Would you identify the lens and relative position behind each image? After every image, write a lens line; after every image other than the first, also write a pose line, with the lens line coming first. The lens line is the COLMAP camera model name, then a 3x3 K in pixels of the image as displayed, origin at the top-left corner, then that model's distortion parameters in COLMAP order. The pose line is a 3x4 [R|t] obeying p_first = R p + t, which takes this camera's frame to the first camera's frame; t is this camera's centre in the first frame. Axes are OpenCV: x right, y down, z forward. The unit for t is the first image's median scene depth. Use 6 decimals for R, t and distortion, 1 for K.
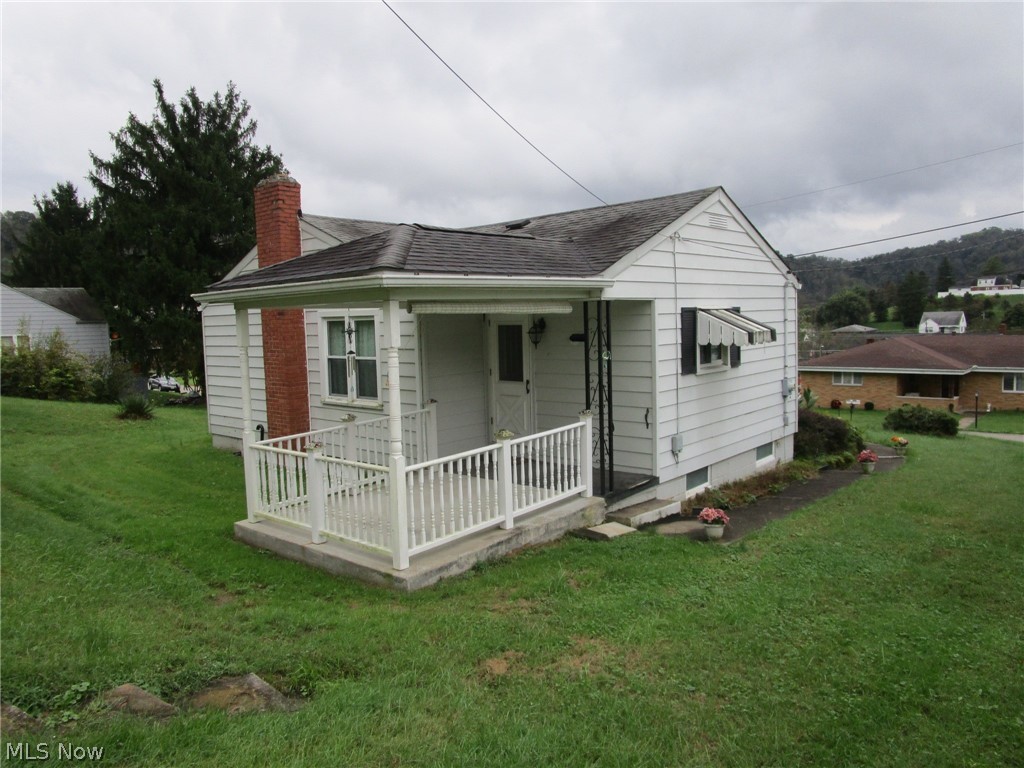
lens RADIAL K [[708.3, 0, 485.4], [0, 708.3, 385.8], [0, 0, 1]] dist [-0.031172, 0.003234]
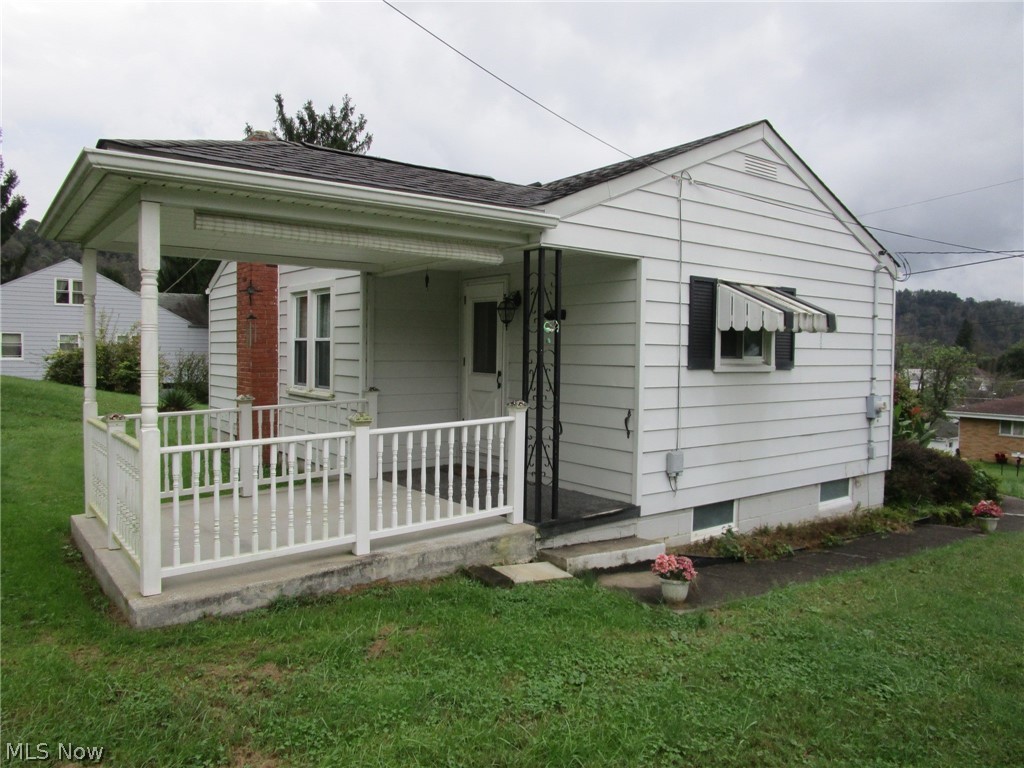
lens RADIAL K [[723.0, 0, 476.7], [0, 723.0, 380.0], [0, 0, 1]] dist [-0.021698, 0.001722]
pose [[0.981665, 0.052567, -0.183222, 0.210137], [-0.061053, 0.997293, -0.040982, 0.041128], [0.180572, 0.051417, 0.982217, 0.245299]]
